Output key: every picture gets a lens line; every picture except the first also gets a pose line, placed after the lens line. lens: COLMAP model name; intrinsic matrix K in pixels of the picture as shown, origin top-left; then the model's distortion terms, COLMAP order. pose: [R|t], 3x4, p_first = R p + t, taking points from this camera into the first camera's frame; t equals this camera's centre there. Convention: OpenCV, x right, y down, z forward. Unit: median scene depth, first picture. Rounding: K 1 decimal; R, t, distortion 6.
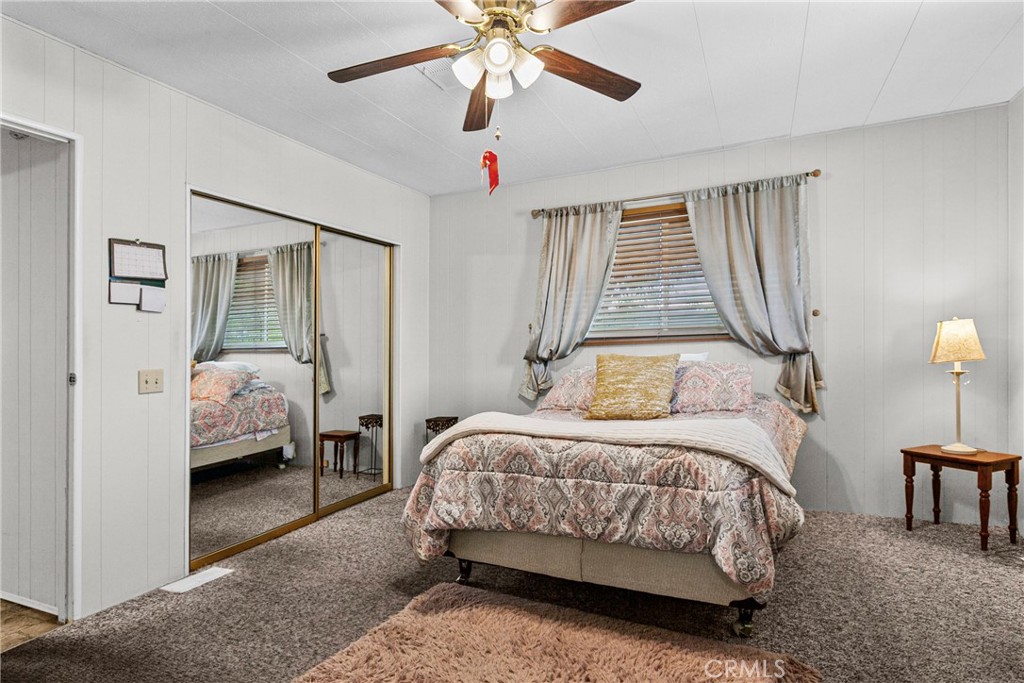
lens RADIAL K [[554.4, 0, 512.0], [0, 554.4, 341.5], [0, 0, 1]] dist [-0.001350, -0.000007]
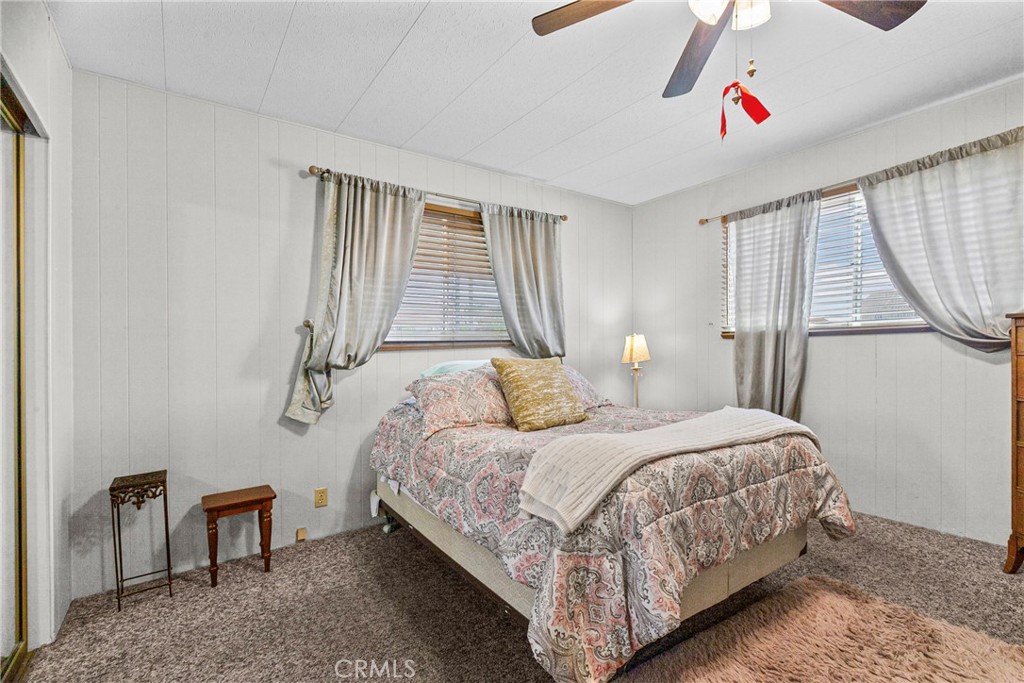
lens RADIAL K [[463.7, 0, 512.1], [0, 463.7, 355.2], [0, 0, 1]] dist [-0.000769, 0.000019]
pose [[0.497332, 0.001419, 0.867559, -0.446915], [-0.001396, 0.999999, -0.000835, 0.017174], [-0.867559, -0.000796, 0.497334, 0.568595]]
